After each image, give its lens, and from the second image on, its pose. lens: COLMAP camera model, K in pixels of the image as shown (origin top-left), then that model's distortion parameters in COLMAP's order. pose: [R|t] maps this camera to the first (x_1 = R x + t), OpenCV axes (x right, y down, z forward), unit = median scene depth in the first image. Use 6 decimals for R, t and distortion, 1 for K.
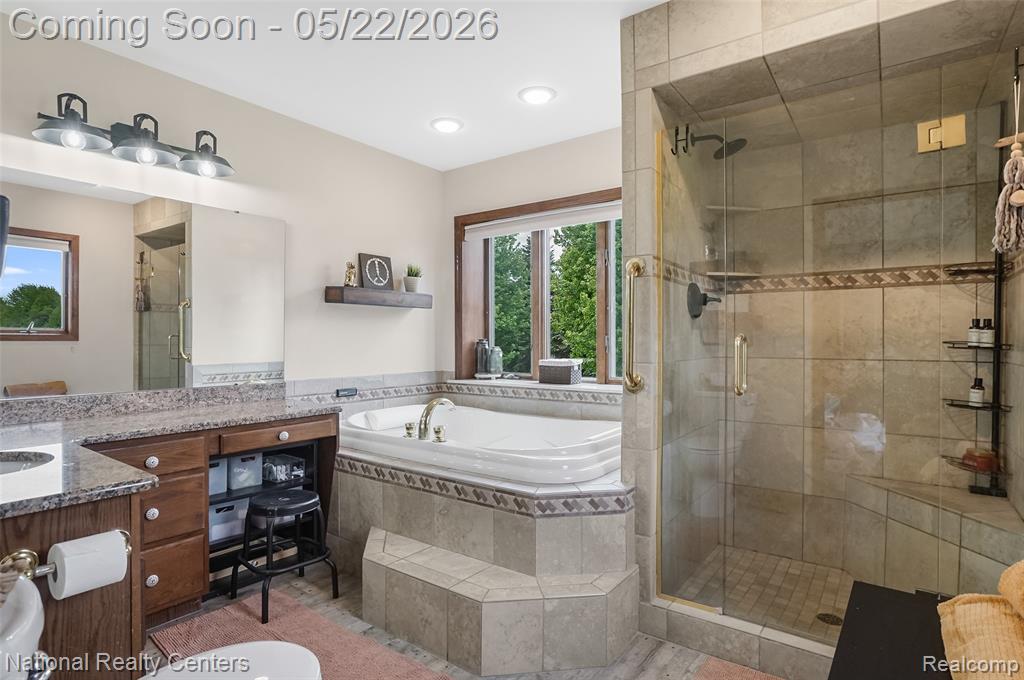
lens RADIAL K [[538.7, 0, 495.1], [0, 538.7, 336.2], [0, 0, 1]] dist [-0.042656, 0.021106]
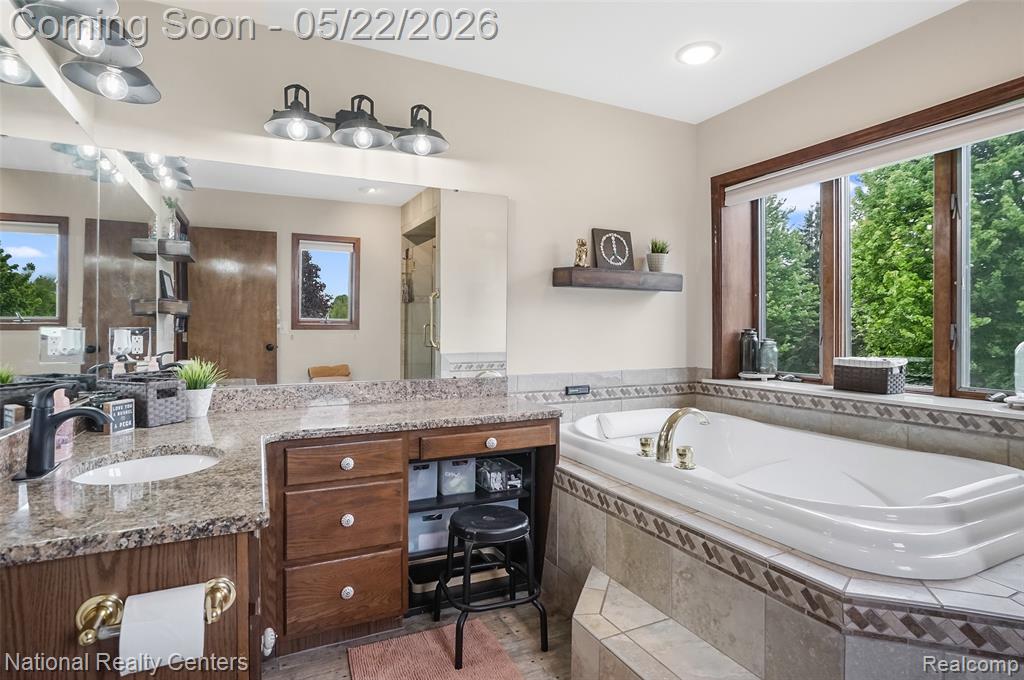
lens RADIAL K [[538.7, 0, 495.1], [0, 538.7, 336.2], [0, 0, 1]] dist [-0.042656, 0.021106]
pose [[0.892770, 0.007704, -0.450448, -0.006247], [0.001201, 0.999810, 0.019481, 0.000707], [0.450512, -0.017933, 0.892590, 0.220470]]
